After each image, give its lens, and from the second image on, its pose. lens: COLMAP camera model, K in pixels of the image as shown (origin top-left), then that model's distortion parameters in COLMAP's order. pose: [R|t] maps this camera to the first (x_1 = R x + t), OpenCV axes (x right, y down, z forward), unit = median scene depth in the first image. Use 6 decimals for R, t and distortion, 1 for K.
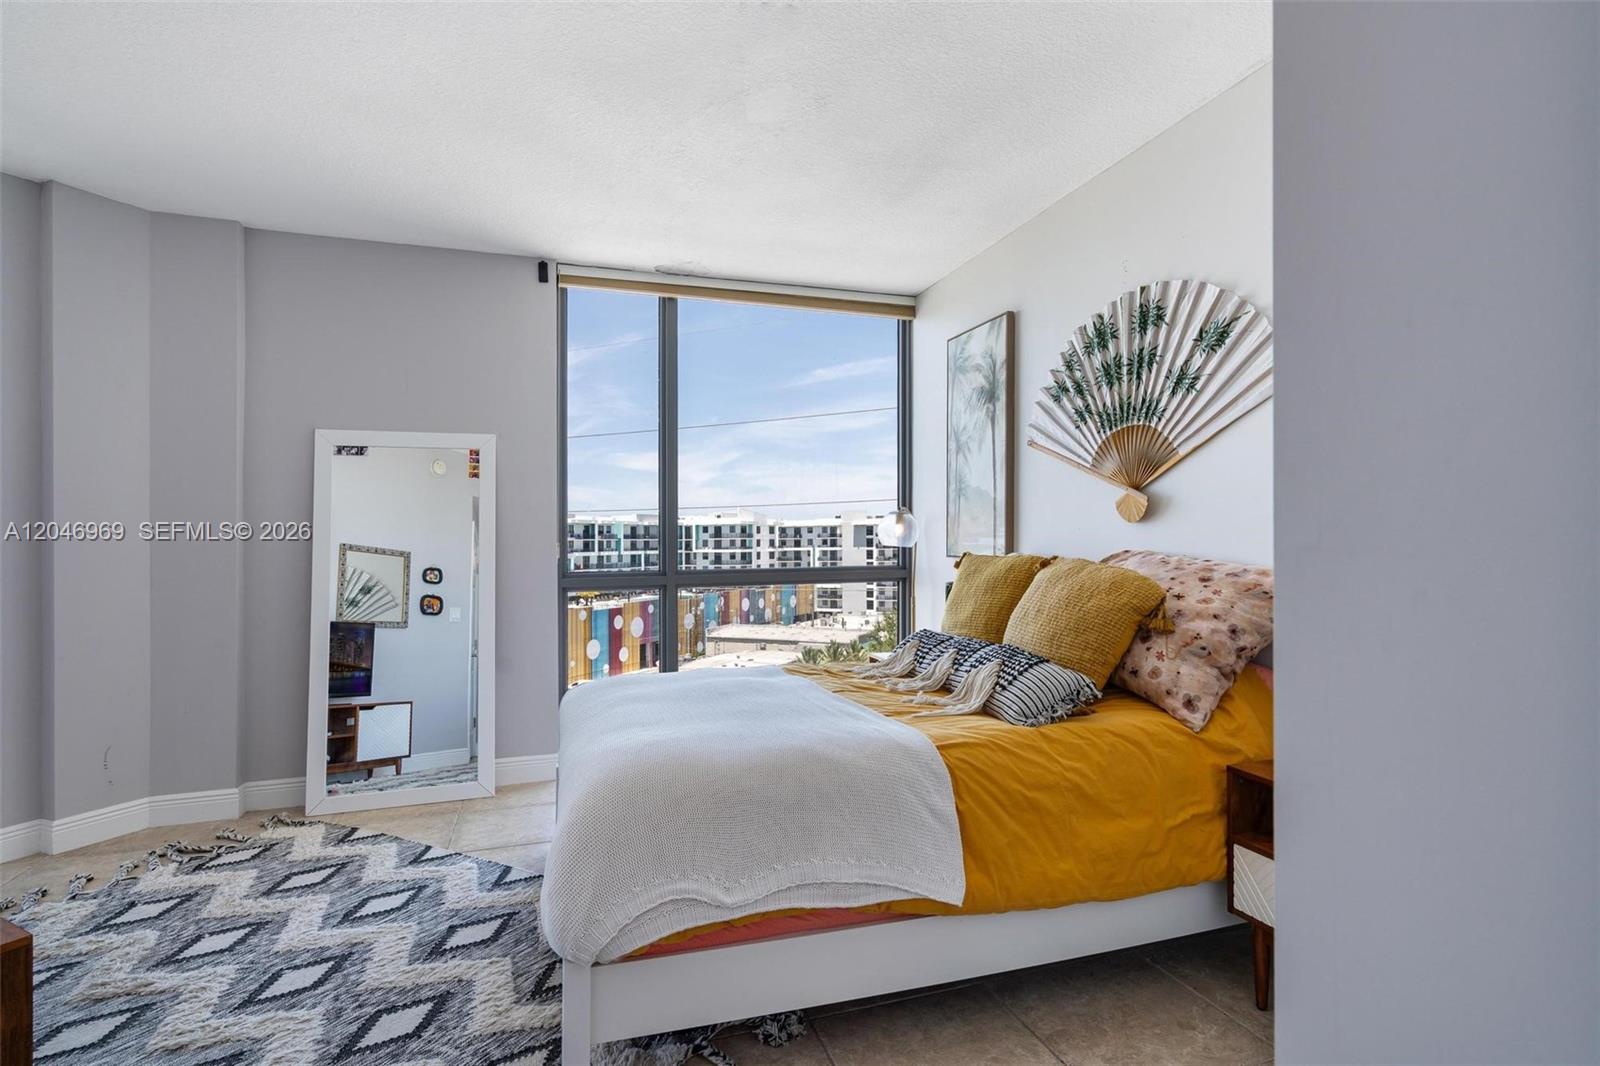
lens RADIAL K [[794.7, 0, 800.0], [0, 794.7, 533.0], [0, 0, 1]] dist [0.003088, -0.000072]
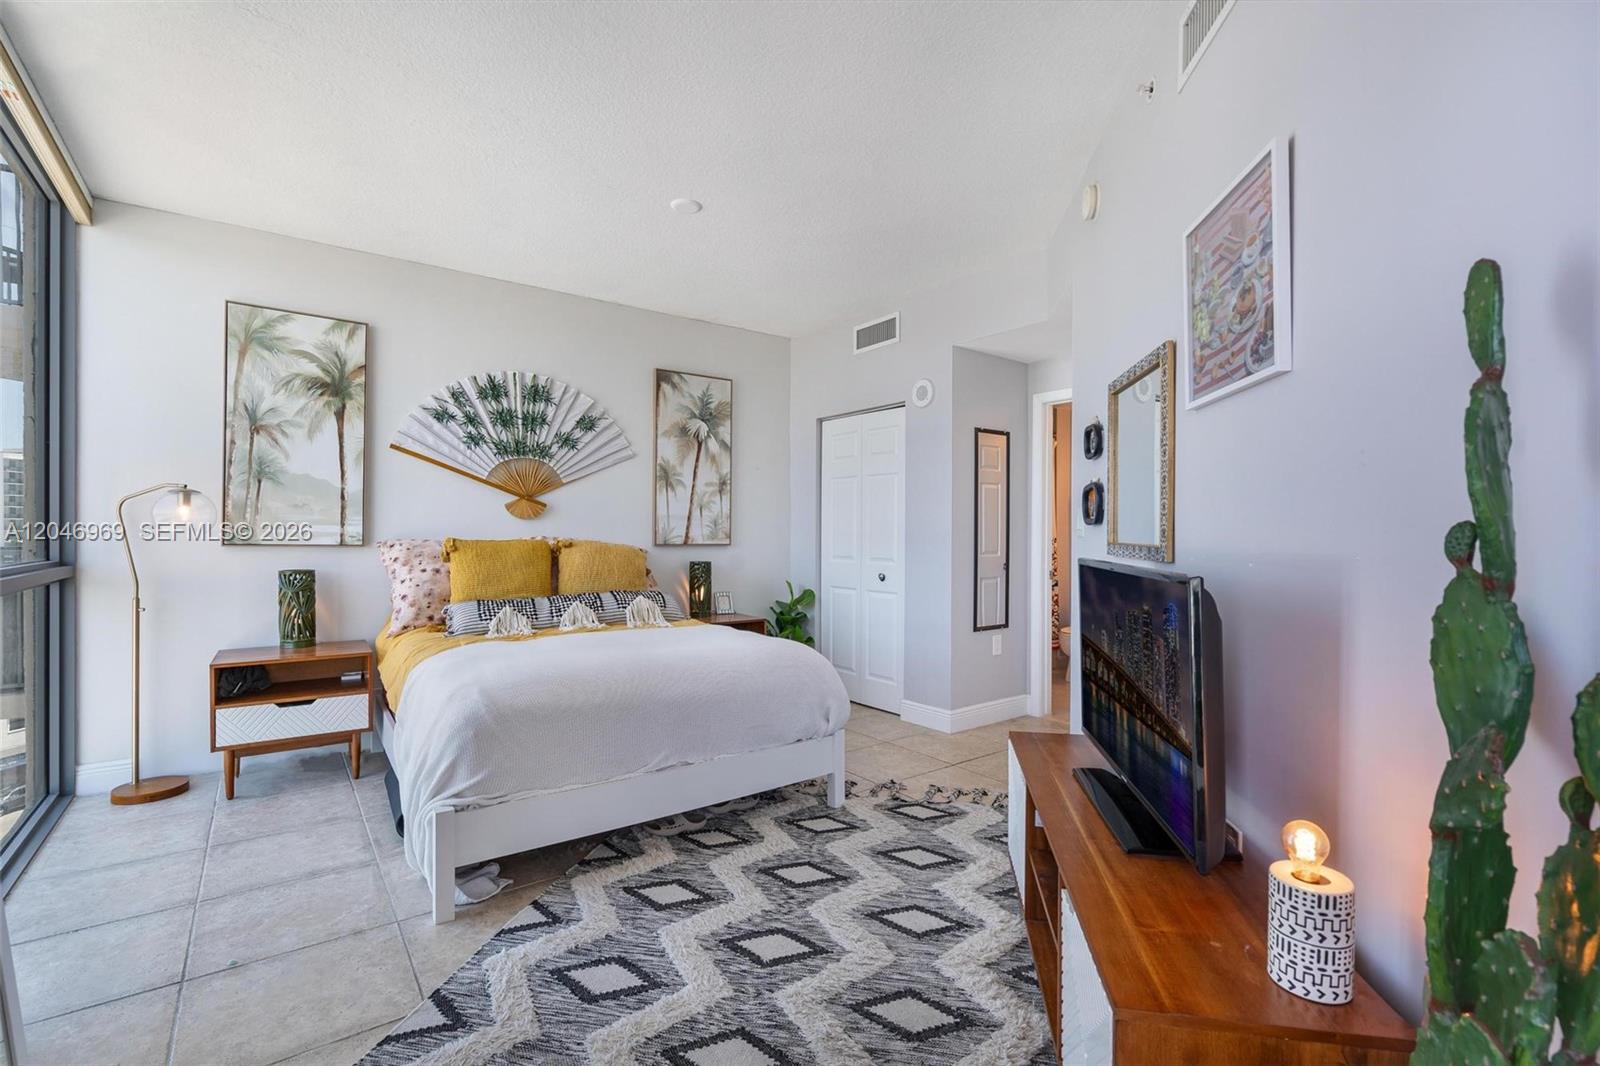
lens RADIAL K [[739.4, 0, 768.1], [0, 739.4, 555.7], [0, 0, 1]] dist [-0.003673, -0.000650]
pose [[-0.285435, -0.026702, 0.958026, -0.913037], [-0.017991, 0.999585, 0.022500, 0.014799], [-0.958229, -0.010813, -0.285797, 0.762534]]
